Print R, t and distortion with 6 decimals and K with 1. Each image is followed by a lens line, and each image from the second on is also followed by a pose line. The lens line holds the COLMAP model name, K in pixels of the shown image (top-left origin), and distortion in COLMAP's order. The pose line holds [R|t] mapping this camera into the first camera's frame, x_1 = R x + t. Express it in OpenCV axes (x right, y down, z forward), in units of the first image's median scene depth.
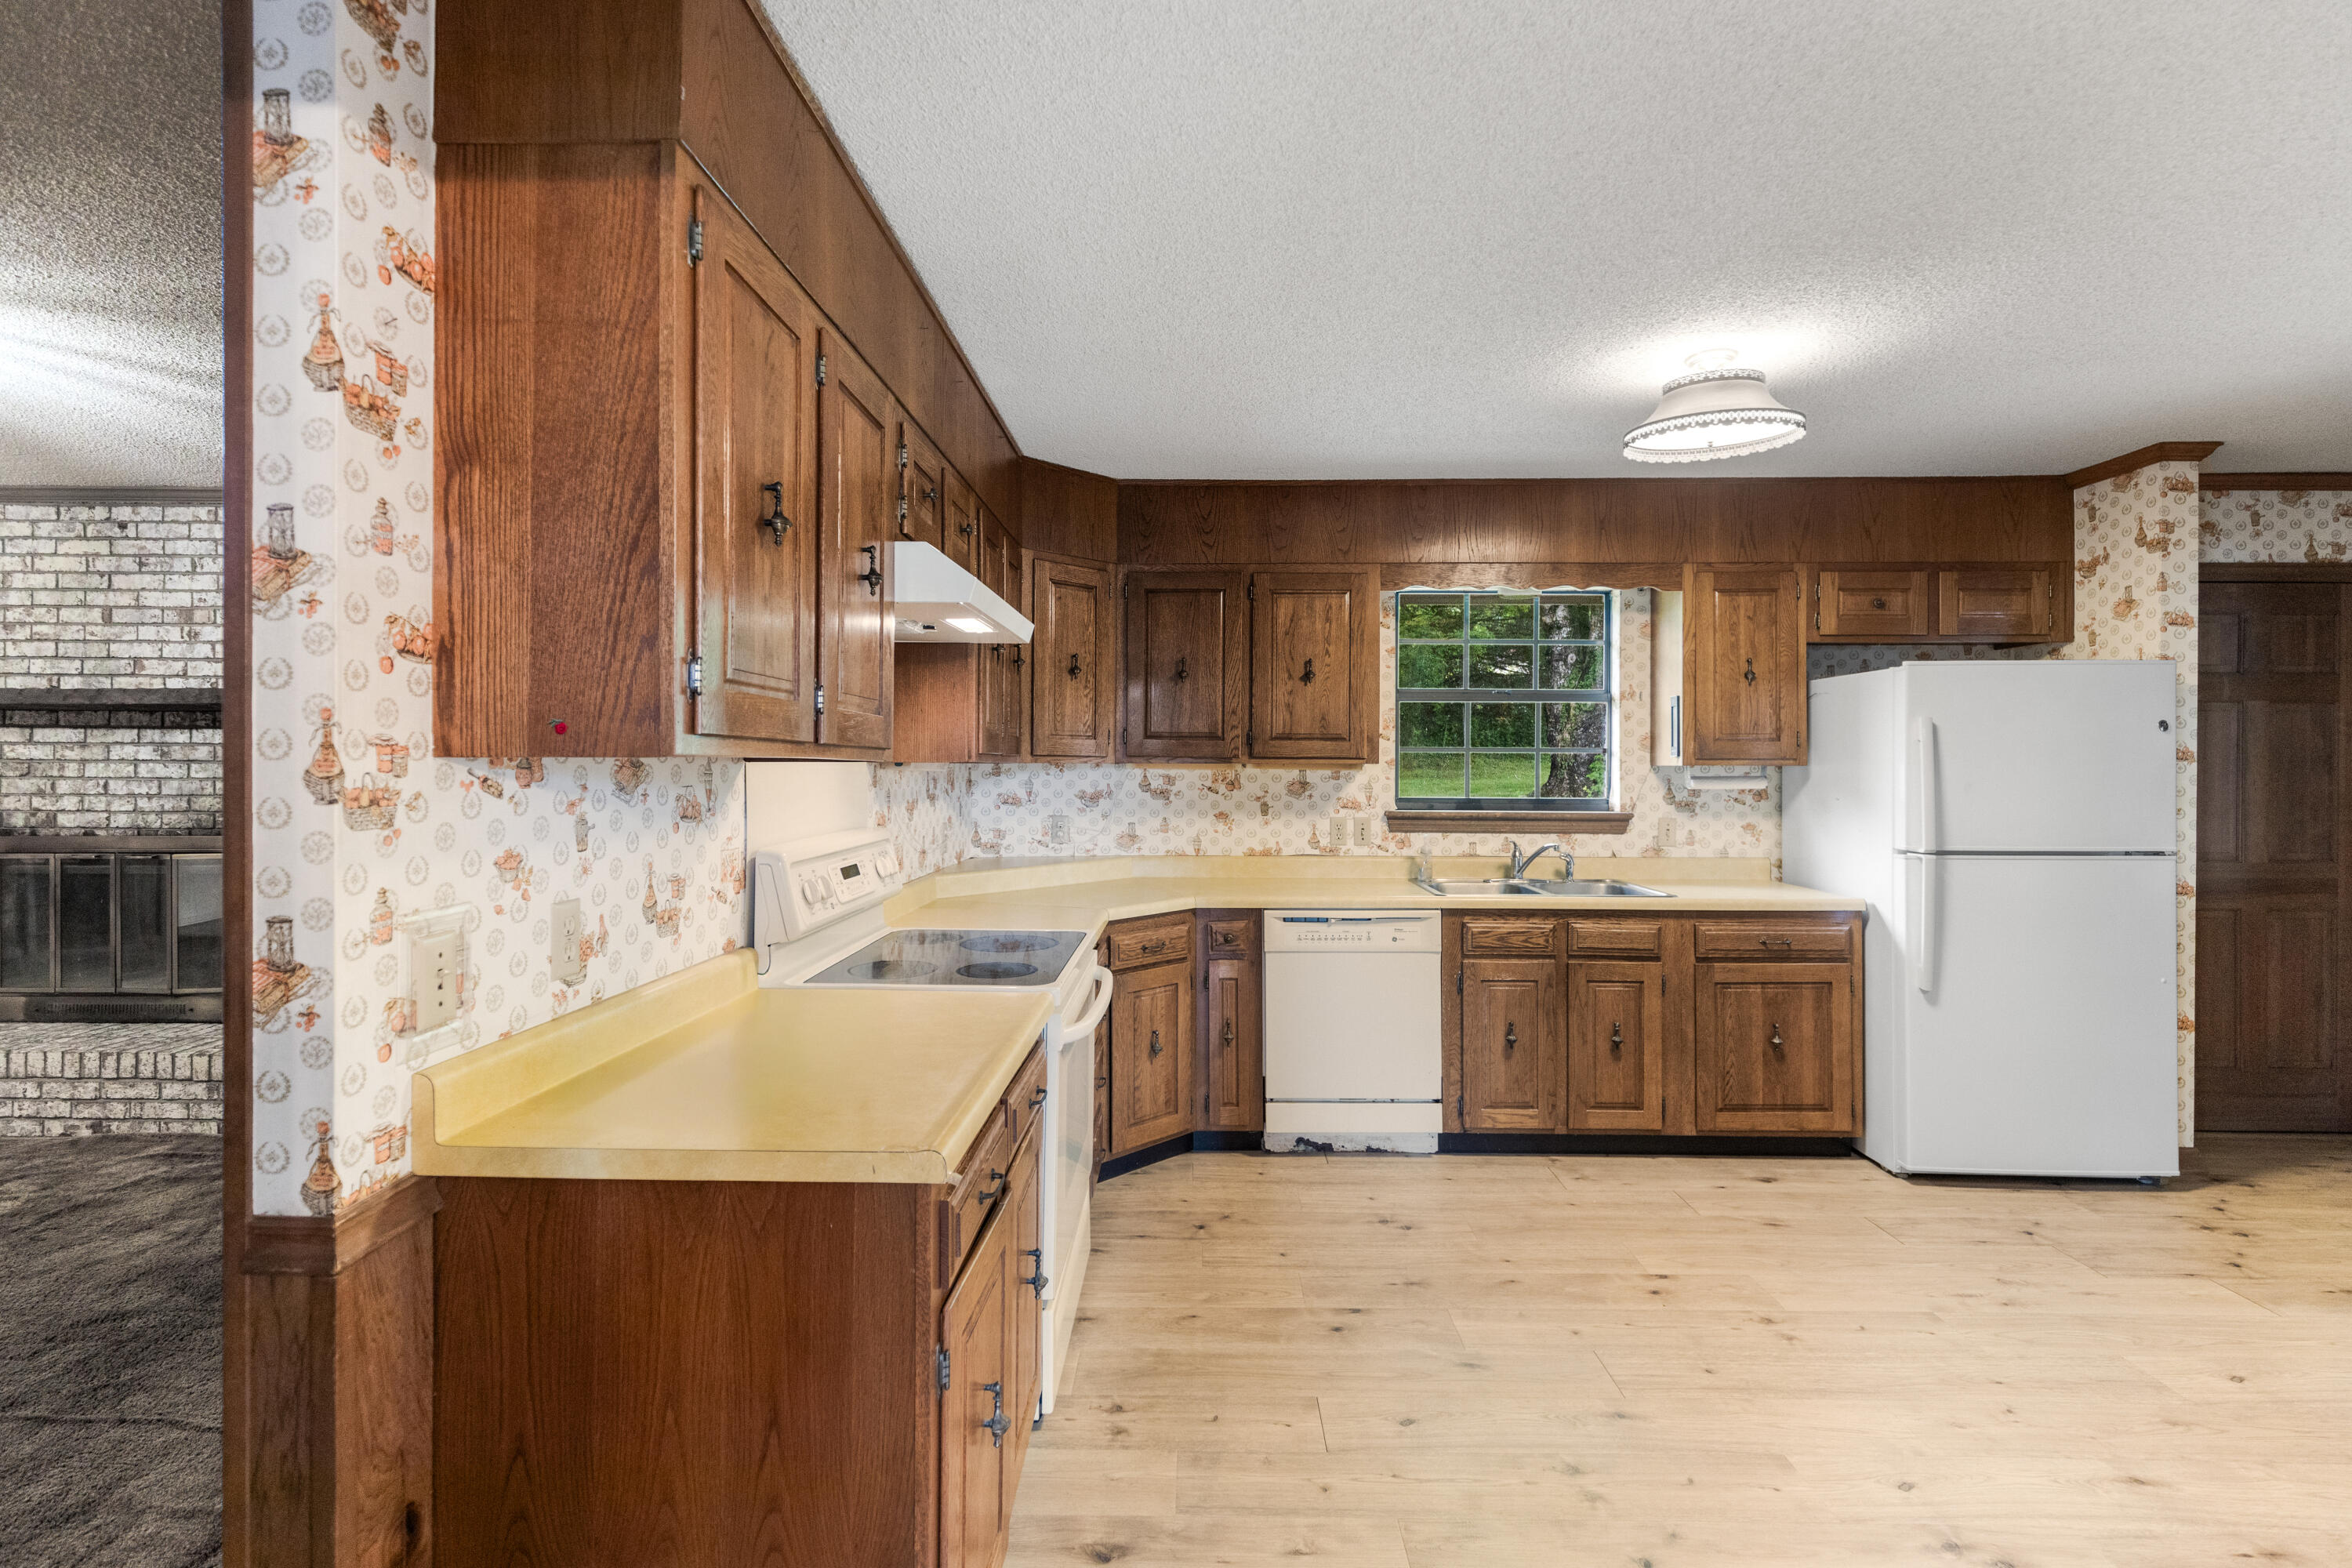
lens RADIAL K [[1080.3, 0, 1184.0], [0, 1080.3, 761.1], [0, 0, 1]] dist [0.011535, -0.003226]
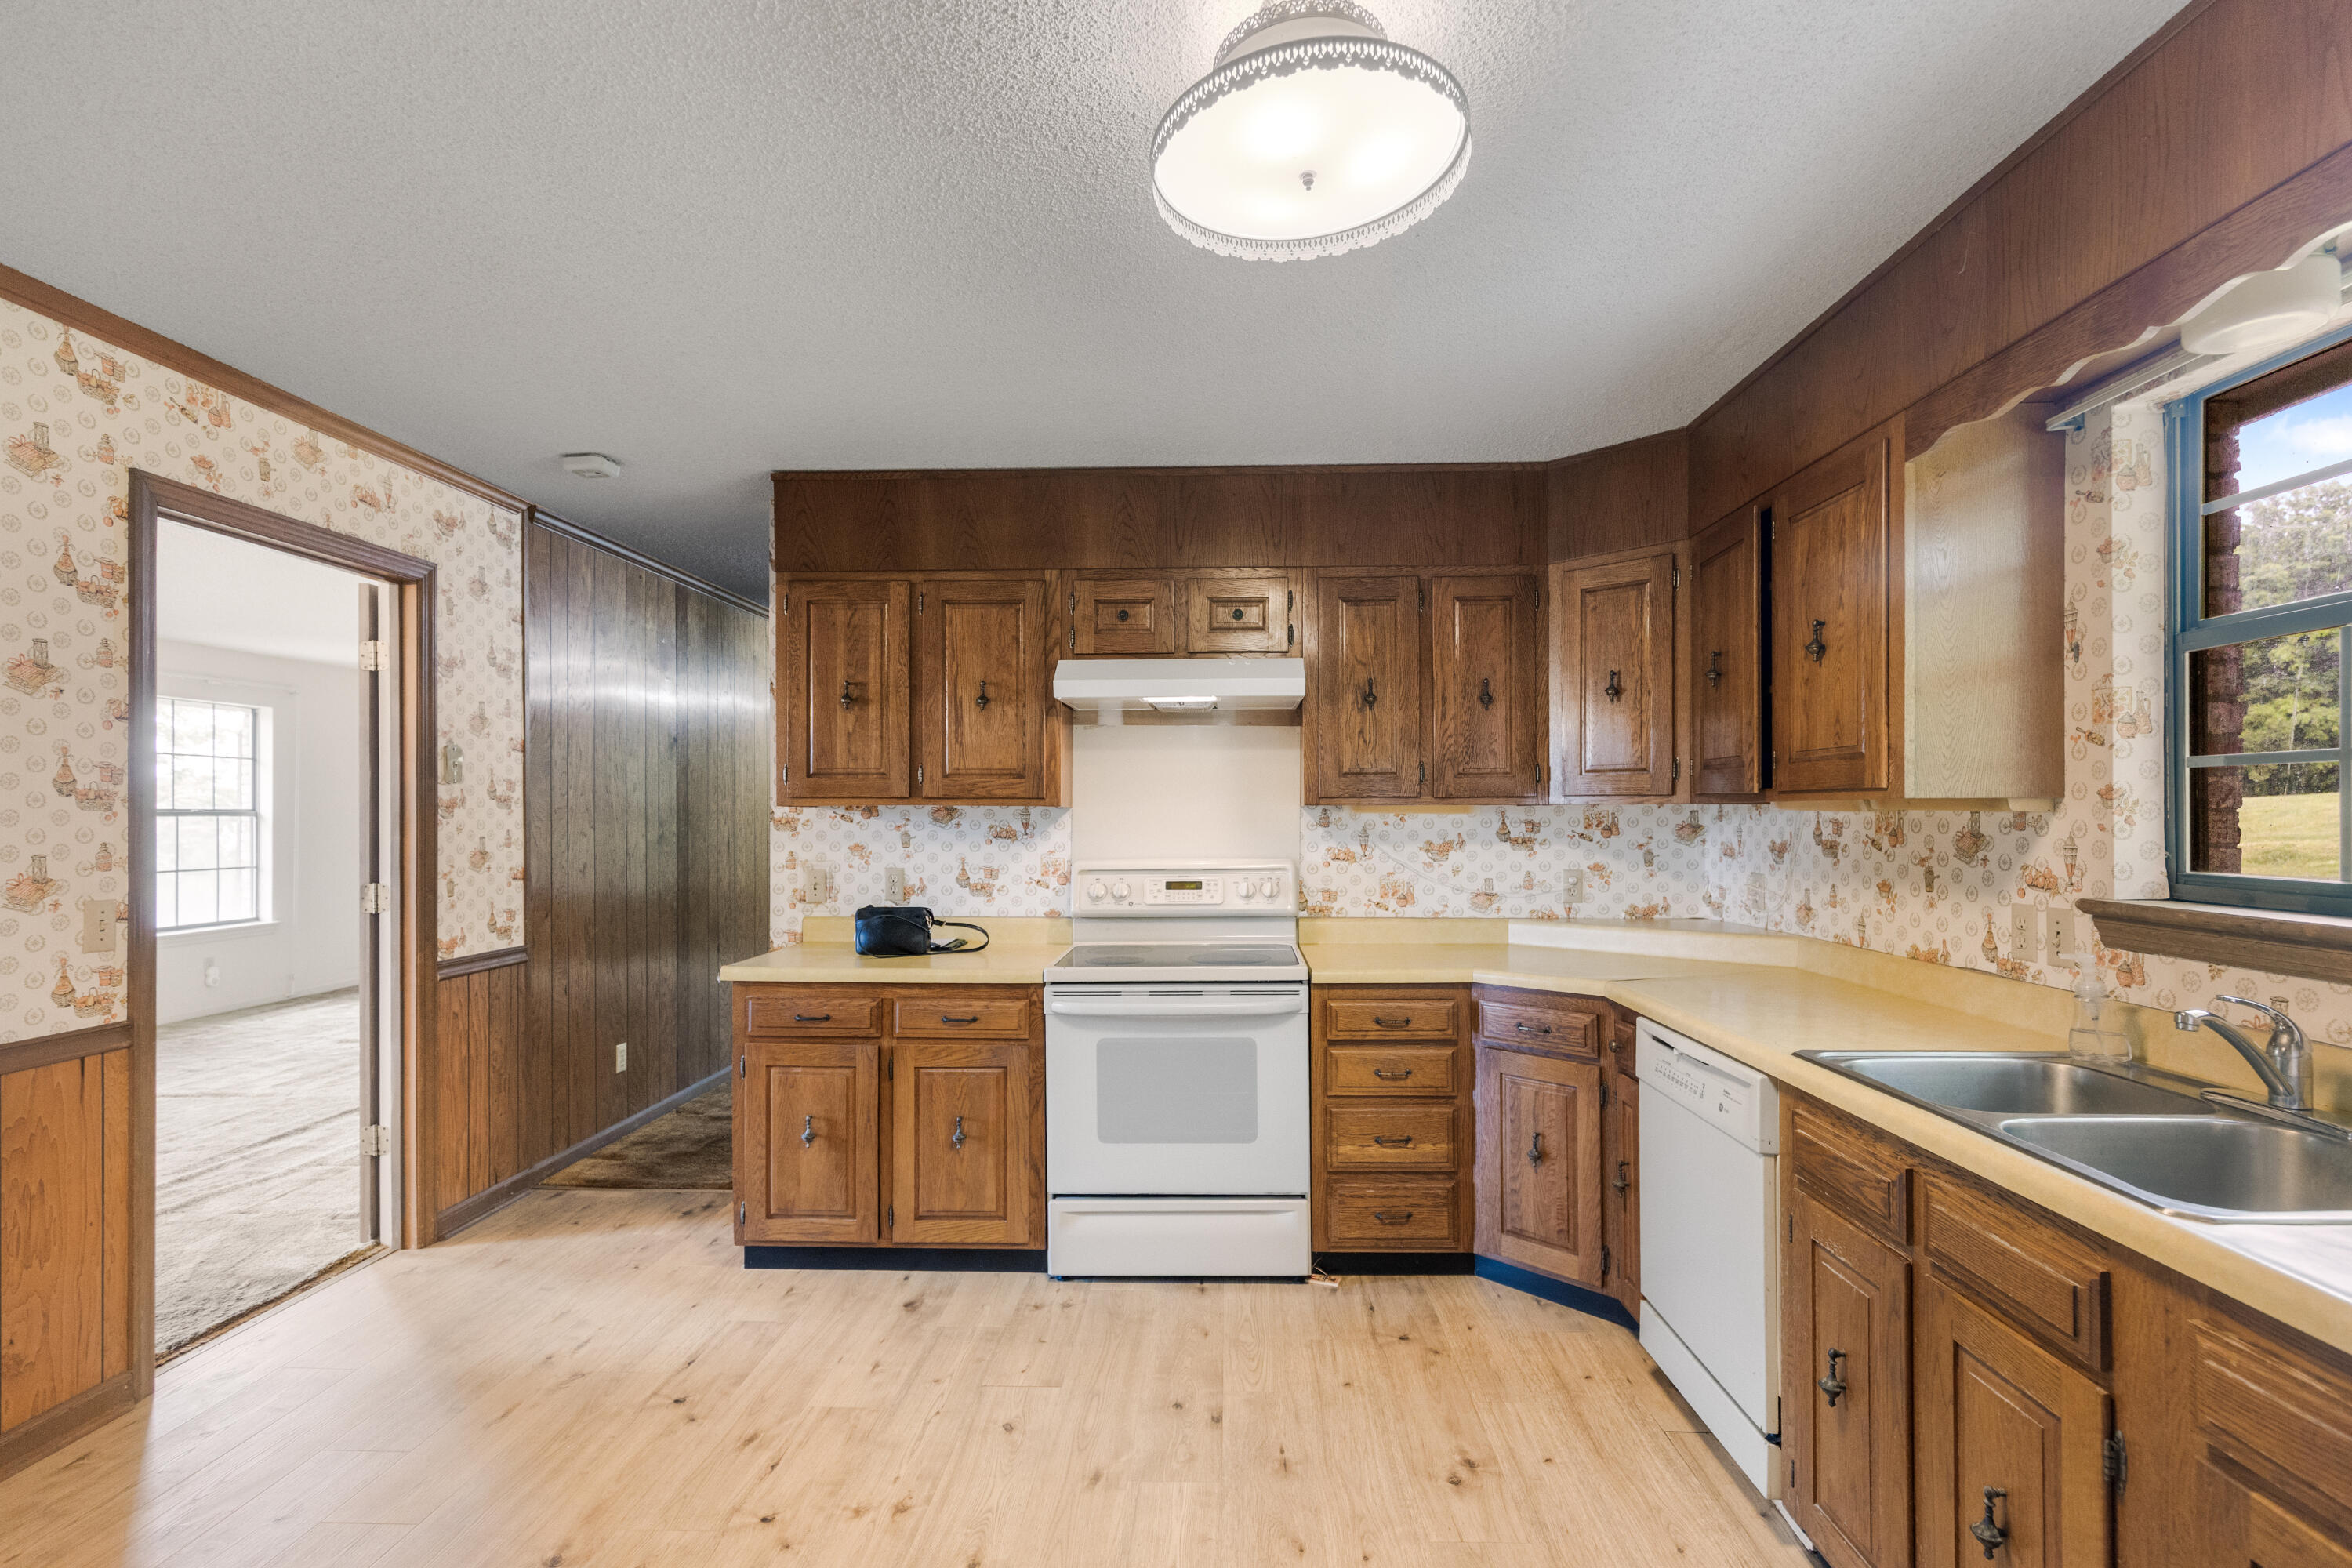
lens RADIAL K [[1080.3, 0, 1190.8], [0, 1080.3, 819.8], [0, 0, 1]] dist [0.011535, -0.003226]
pose [[-0.013938, 0.001048, -0.999902, 0.725828], [0.006325, 0.999980, 0.000960, 0.010794], [0.999883, -0.006311, -0.013944, 0.690201]]
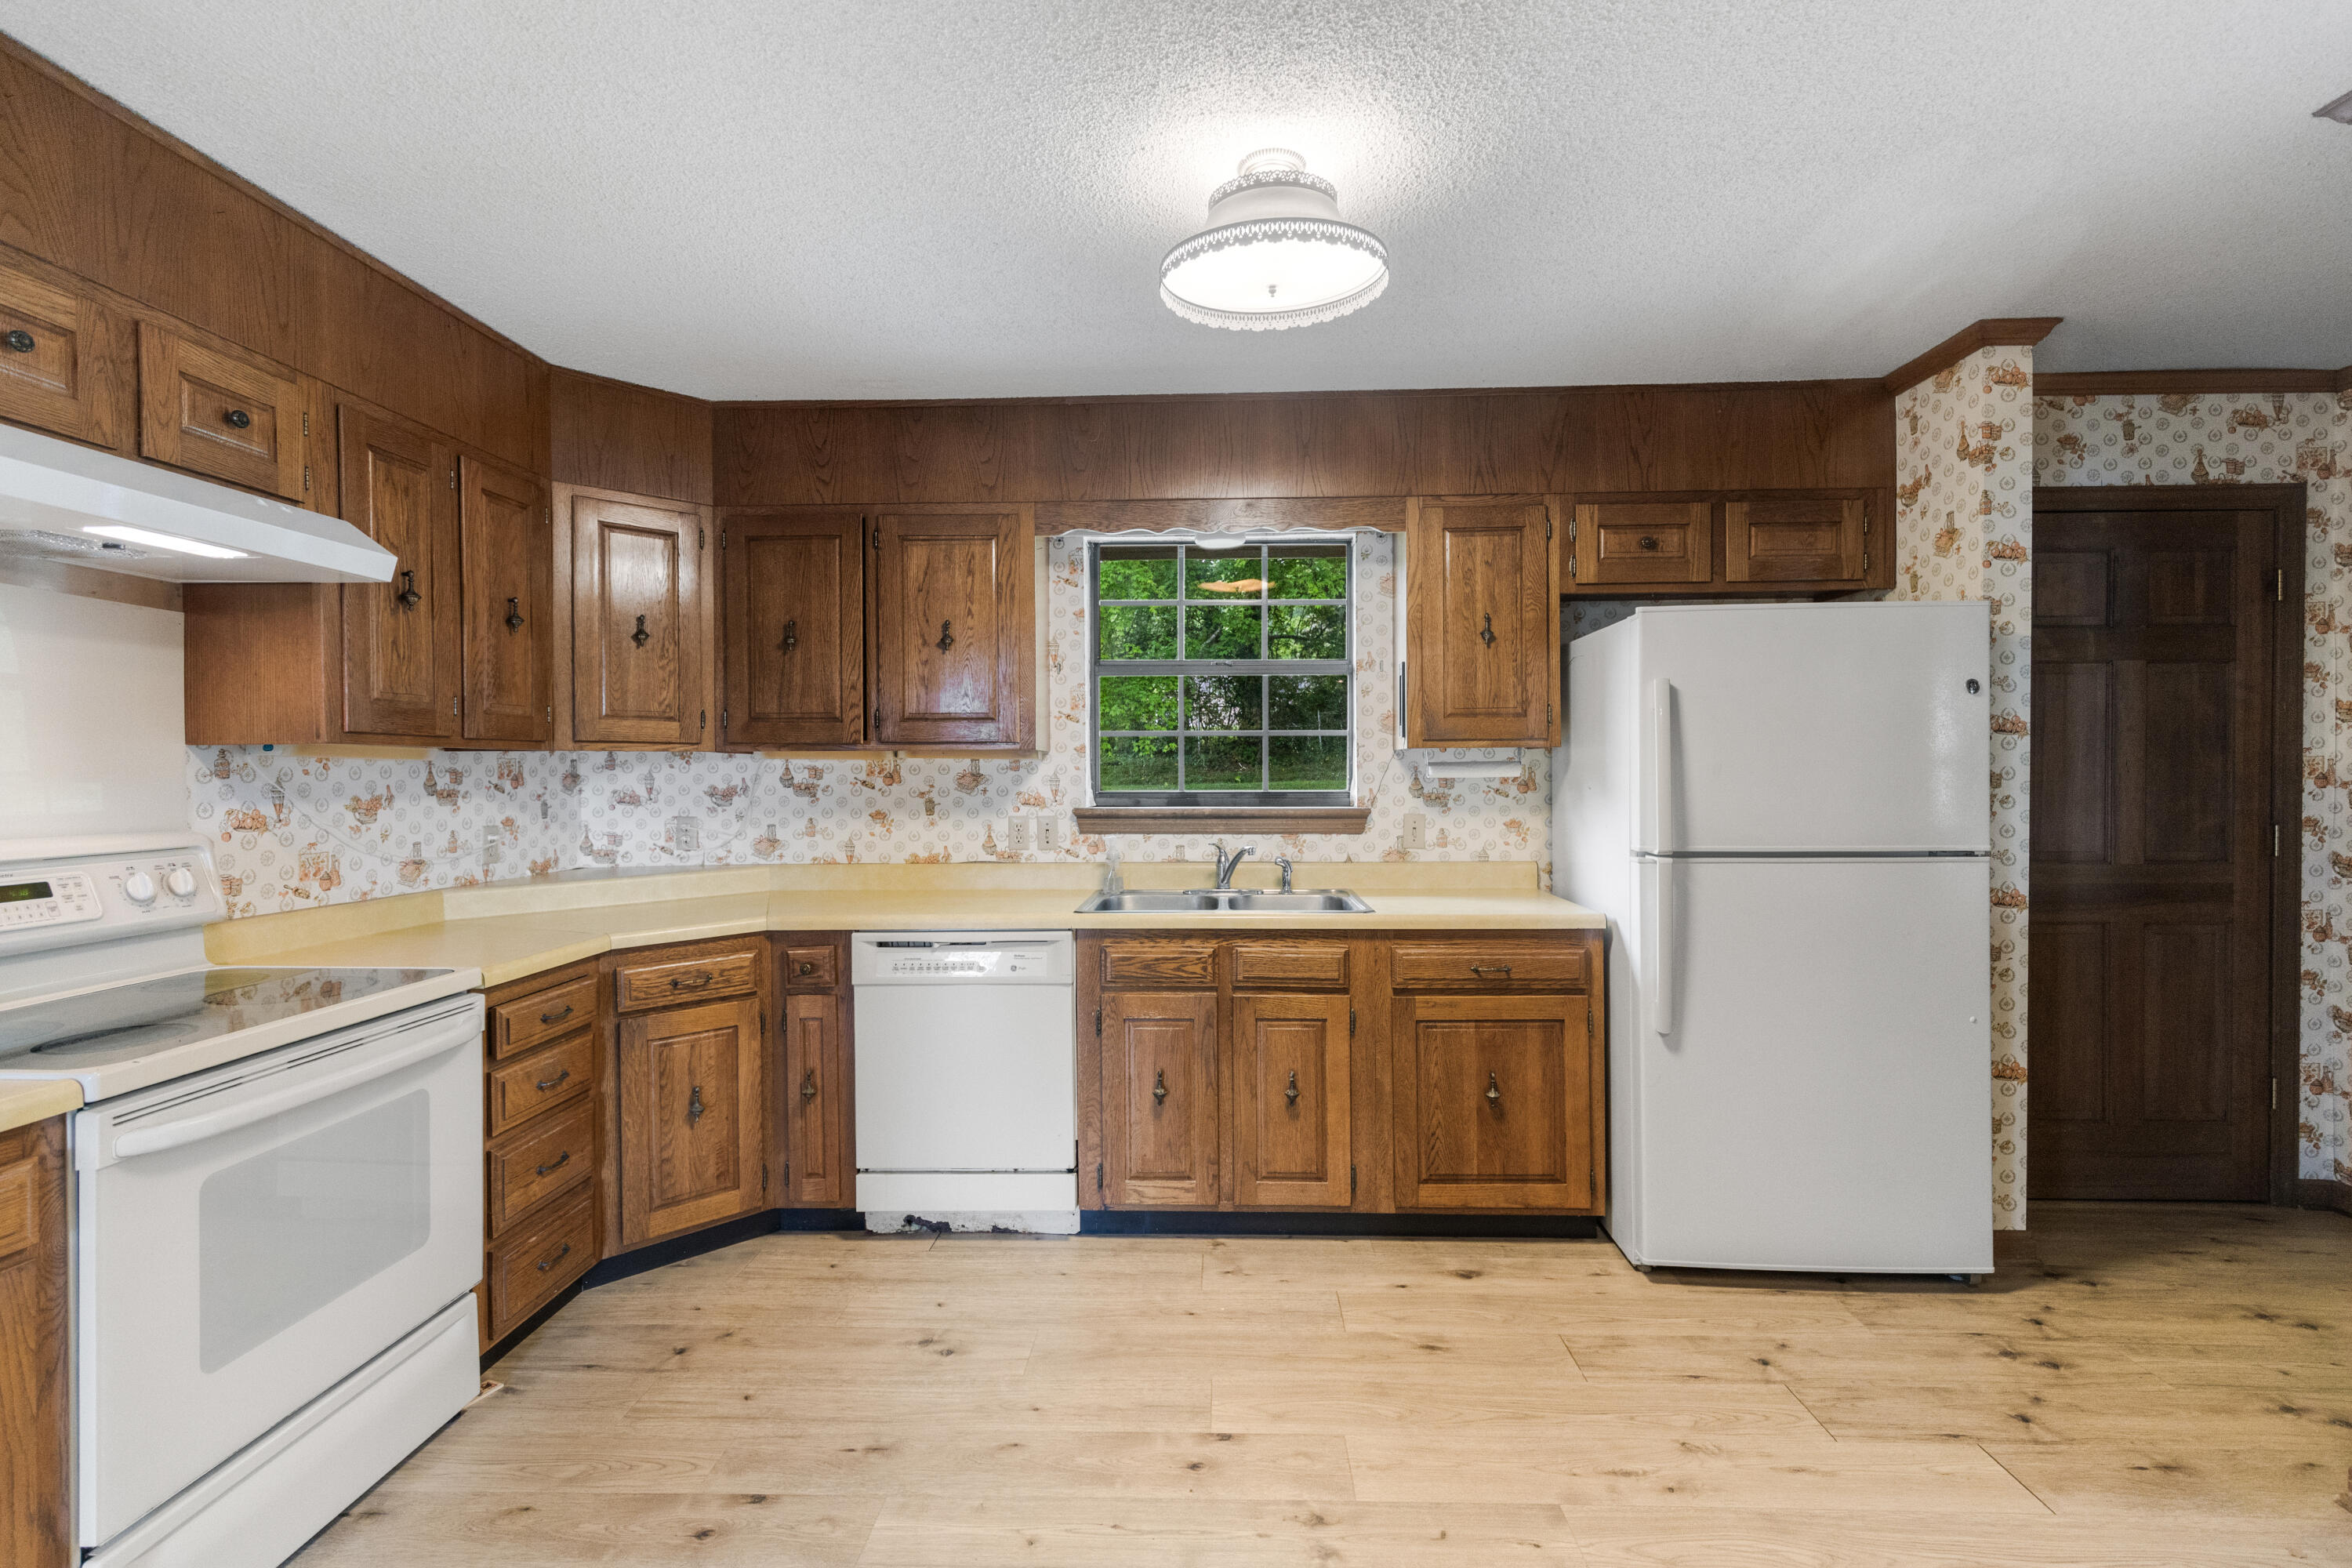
lens RADIAL K [[1080.3, 0, 1176.6], [0, 1080.3, 772.0], [0, 0, 1]] dist [0.011535, -0.003226]
pose [[0.999775, -0.008323, -0.019512, 0.311733], [0.008428, 0.999951, 0.005276, 0.016692], [0.019467, -0.005439, 0.999796, 0.197579]]
